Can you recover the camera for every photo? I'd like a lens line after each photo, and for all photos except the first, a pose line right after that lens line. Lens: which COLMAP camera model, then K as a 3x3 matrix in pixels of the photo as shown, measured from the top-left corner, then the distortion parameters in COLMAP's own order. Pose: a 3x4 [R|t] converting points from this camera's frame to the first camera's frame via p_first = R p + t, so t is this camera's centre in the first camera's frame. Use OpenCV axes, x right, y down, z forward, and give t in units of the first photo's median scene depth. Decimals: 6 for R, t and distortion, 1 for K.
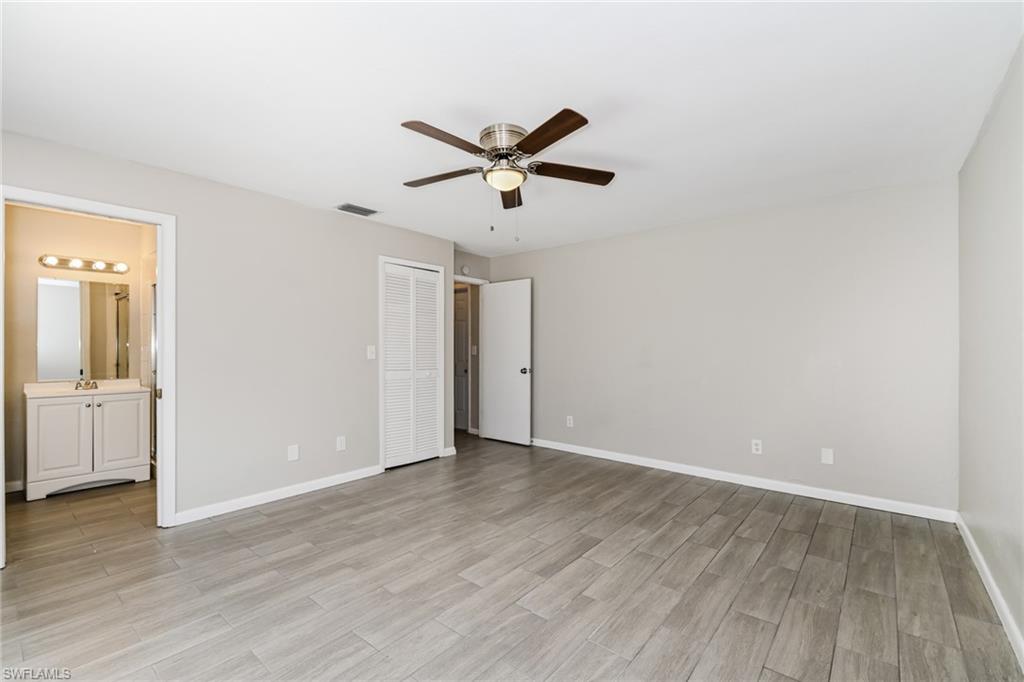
lens RADIAL K [[441.2, 0, 512.0], [0, 441.2, 341.0], [0, 0, 1]] dist [-0.003518, -0.000616]
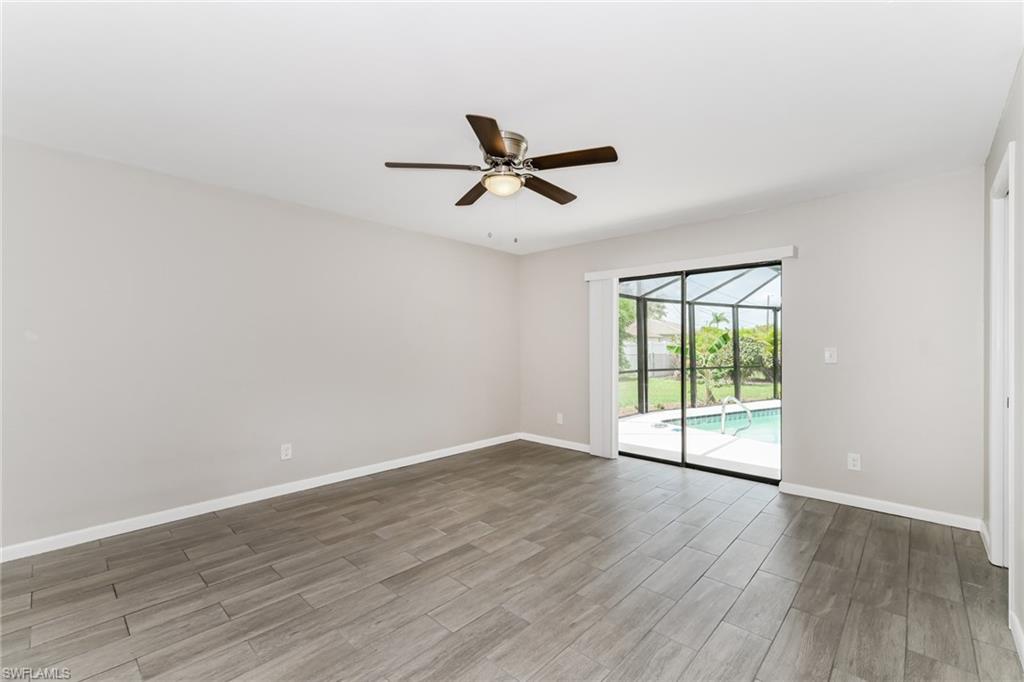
lens RADIAL K [[433.7, 0, 515.5], [0, 433.7, 342.3], [0, 0, 1]] dist [0.001439, 0.000204]
pose [[-0.998826, -0.001113, 0.048428, -0.082780], [-0.002086, 0.999797, -0.020054, 0.020013], [-0.048395, -0.020131, -0.998625, 1.763780]]
